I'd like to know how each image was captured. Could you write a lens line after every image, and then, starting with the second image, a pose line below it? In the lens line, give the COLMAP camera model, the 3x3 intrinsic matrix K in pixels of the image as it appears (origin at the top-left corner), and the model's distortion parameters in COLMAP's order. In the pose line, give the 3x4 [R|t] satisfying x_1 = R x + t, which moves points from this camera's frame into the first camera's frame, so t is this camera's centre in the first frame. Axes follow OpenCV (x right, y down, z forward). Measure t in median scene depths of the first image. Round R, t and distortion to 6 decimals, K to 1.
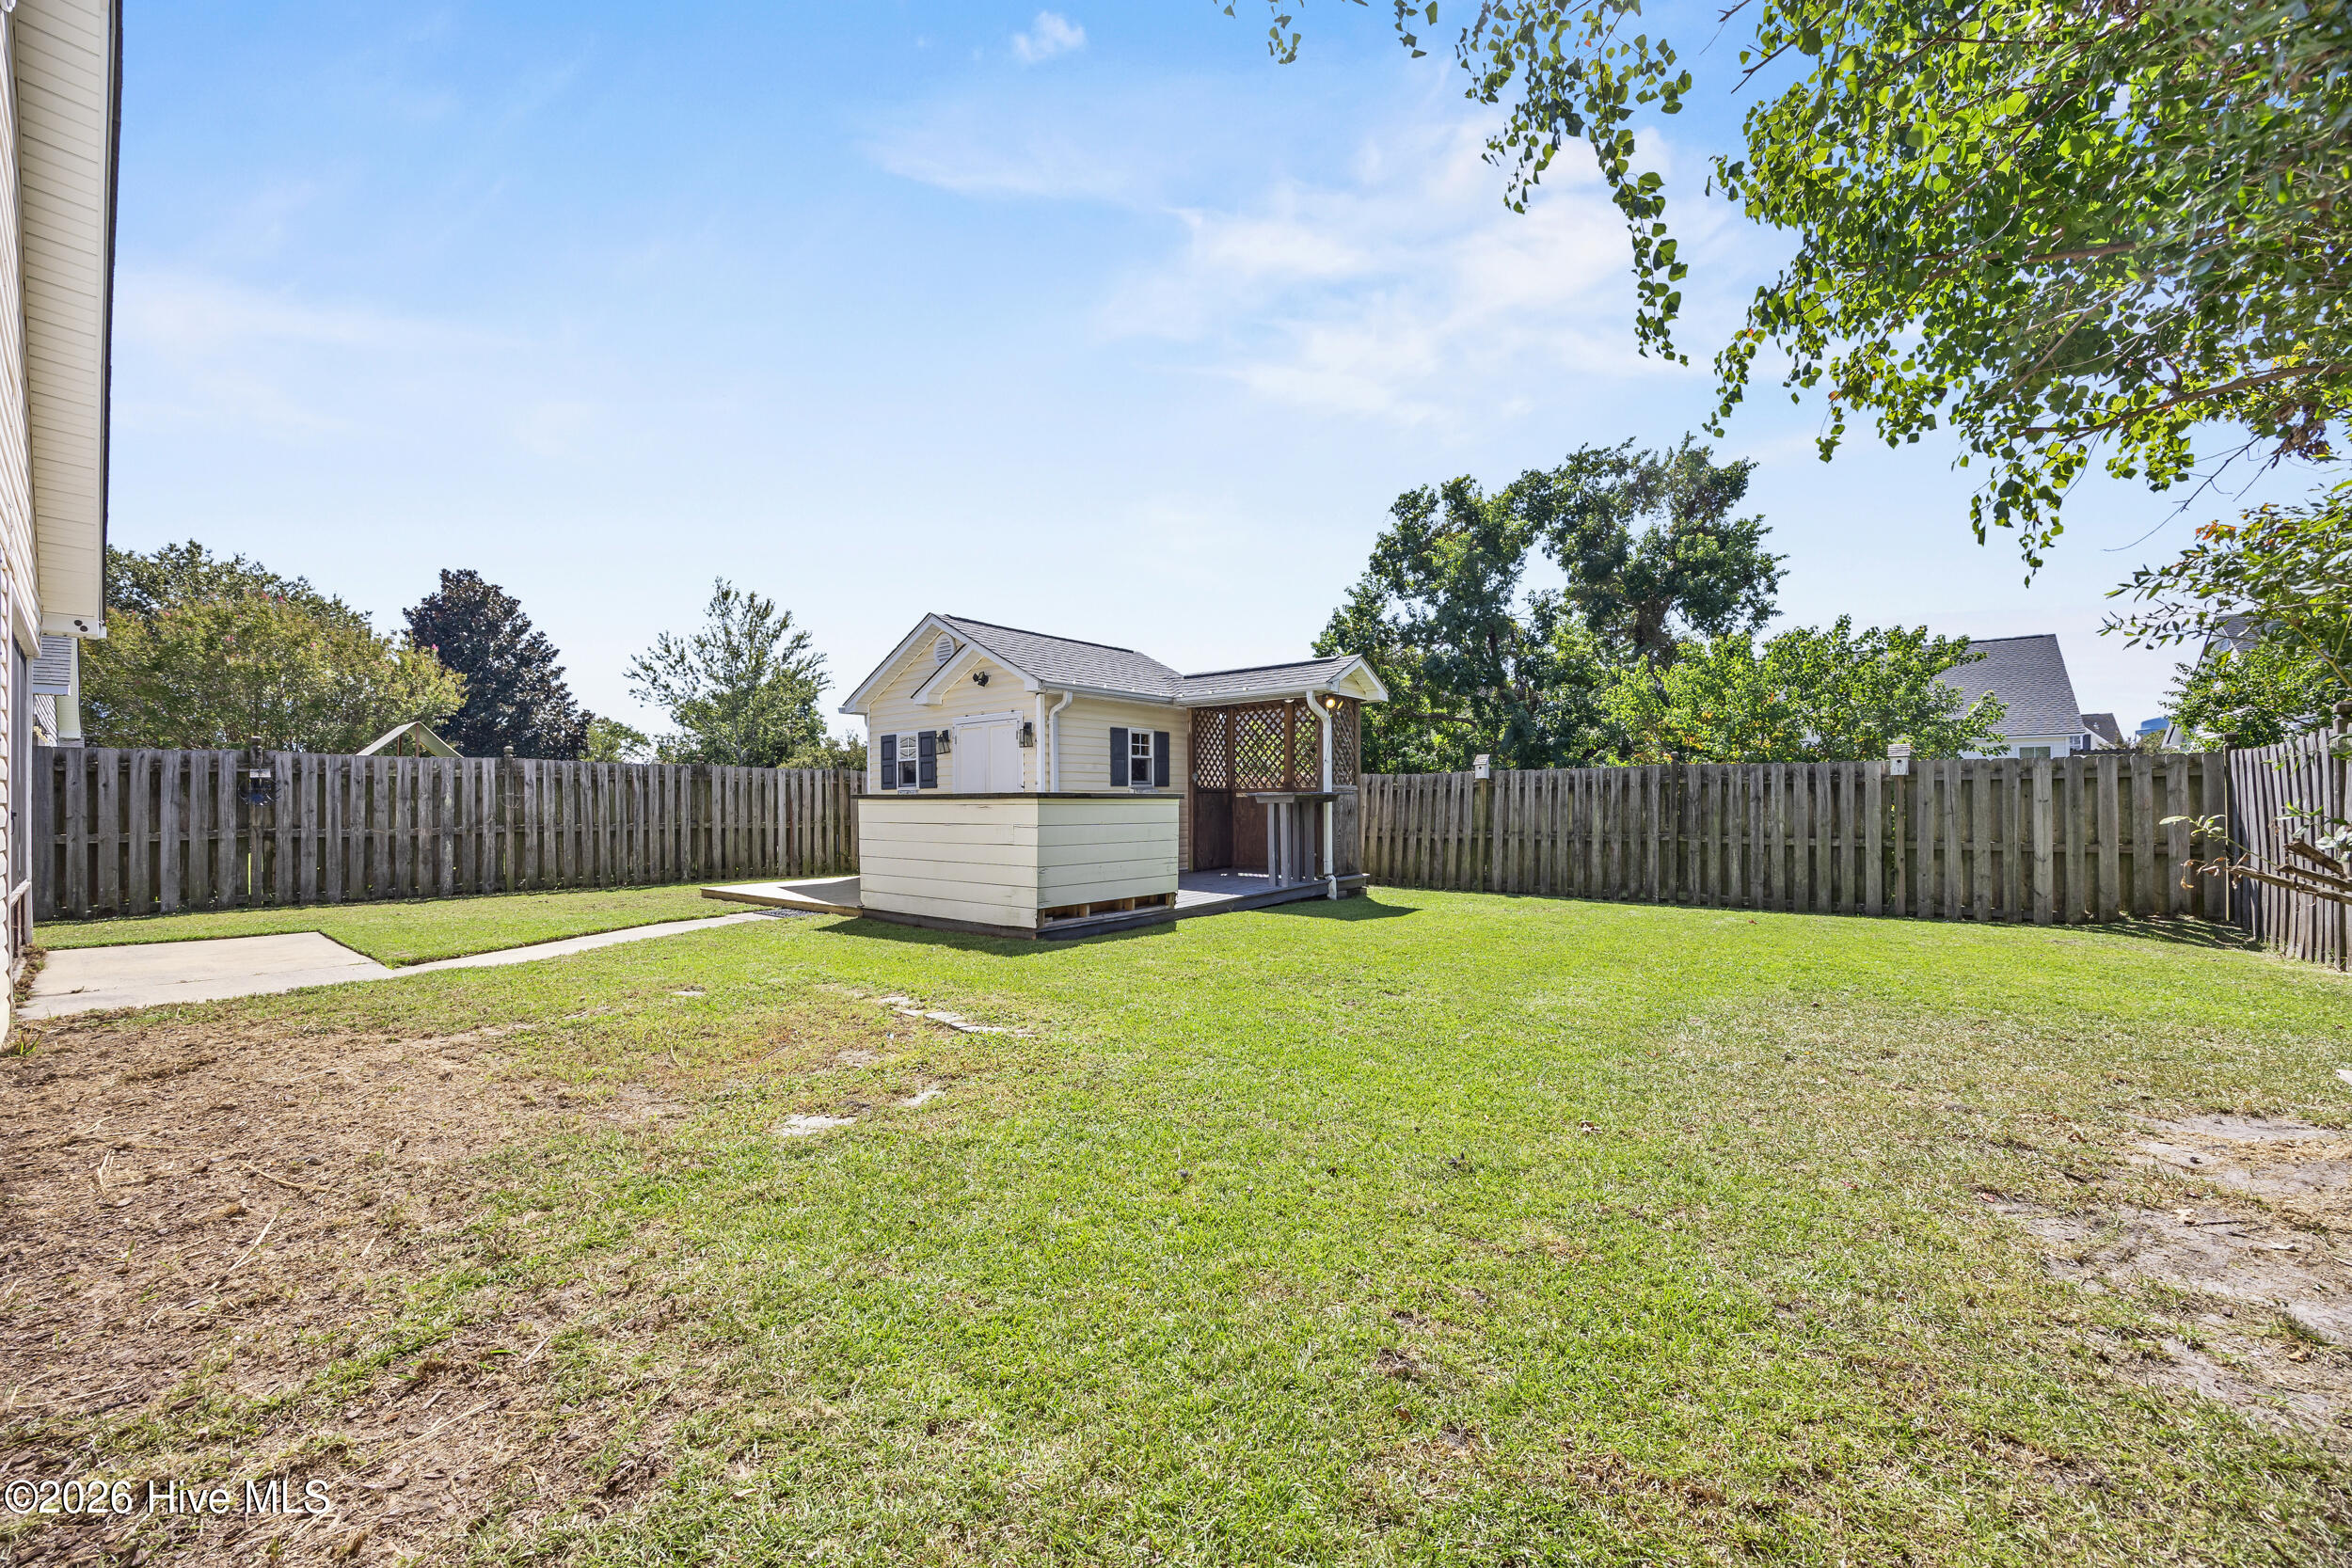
lens RADIAL K [[894.8, 0, 1152.0], [0, 894.8, 792.3], [0, 0, 1]] dist [-0.001974, -0.000255]
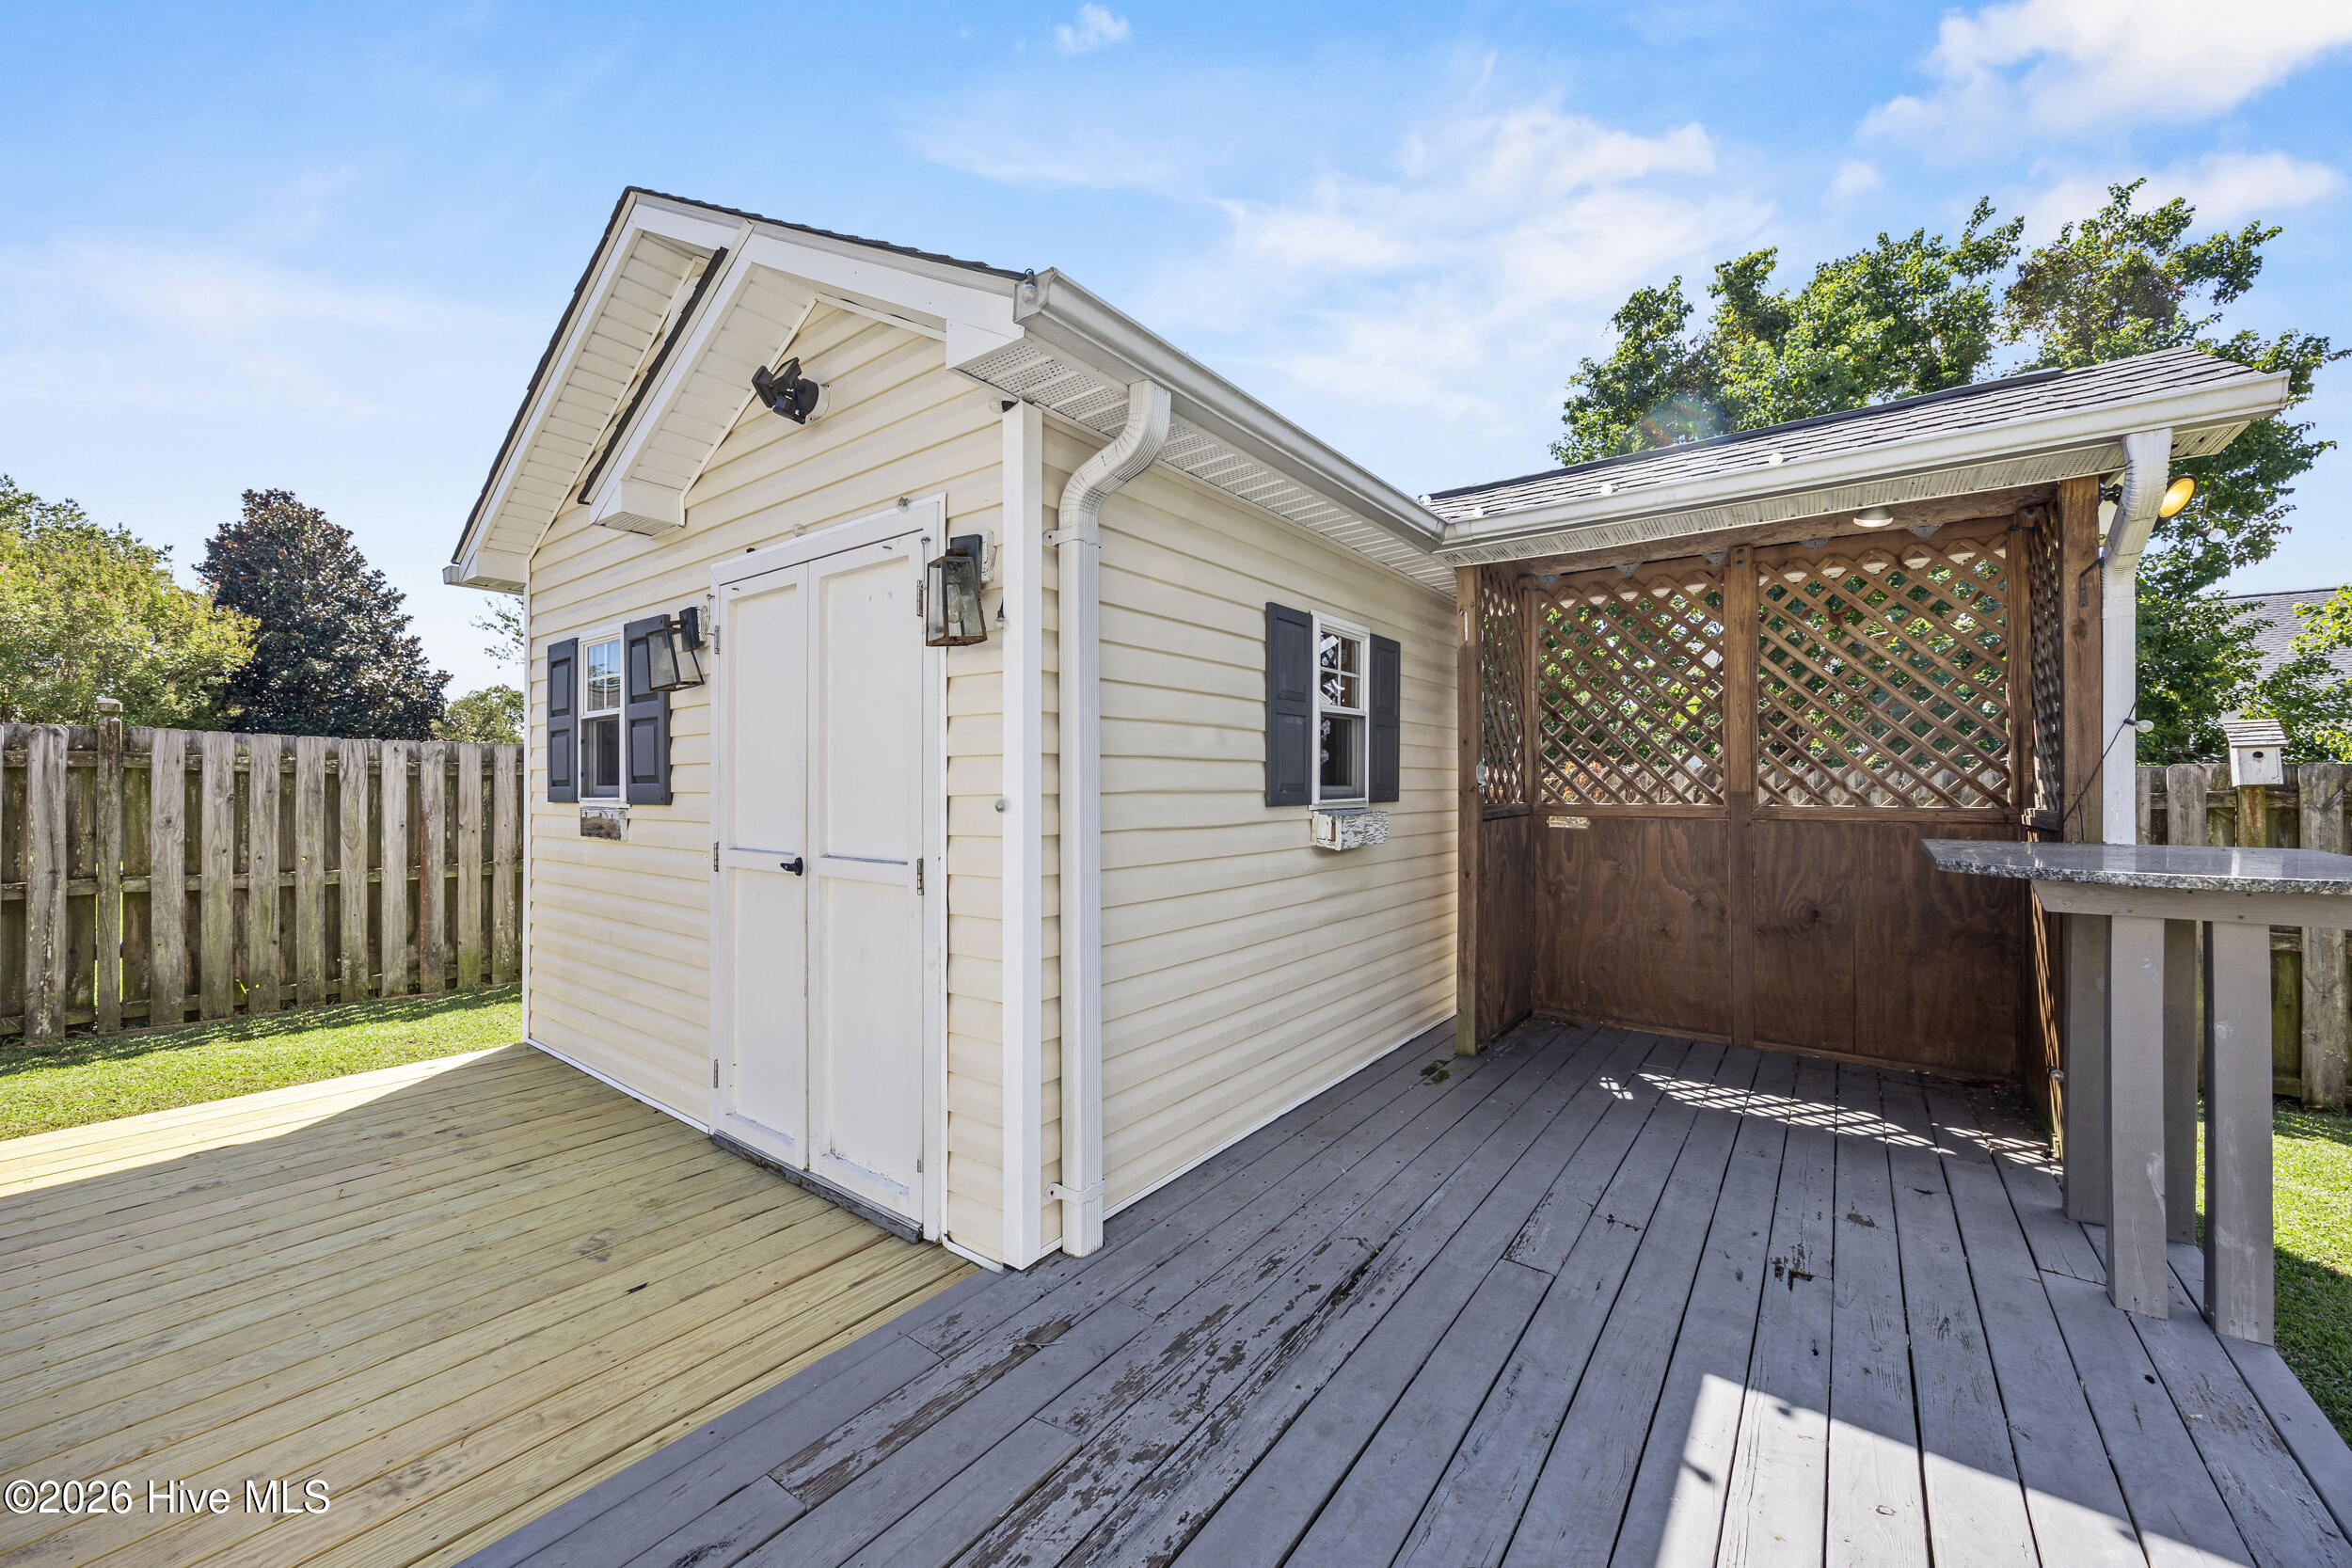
lens RADIAL K [[894.8, 0, 1157.7], [0, 894.8, 792.4], [0, 0, 1]] dist [-0.001974, -0.000255]
pose [[0.999211, 0.008576, 0.038791, -0.083276], [-0.009270, 0.999800, 0.017729, -0.014753], [-0.038631, -0.018074, 0.999090, 0.652493]]
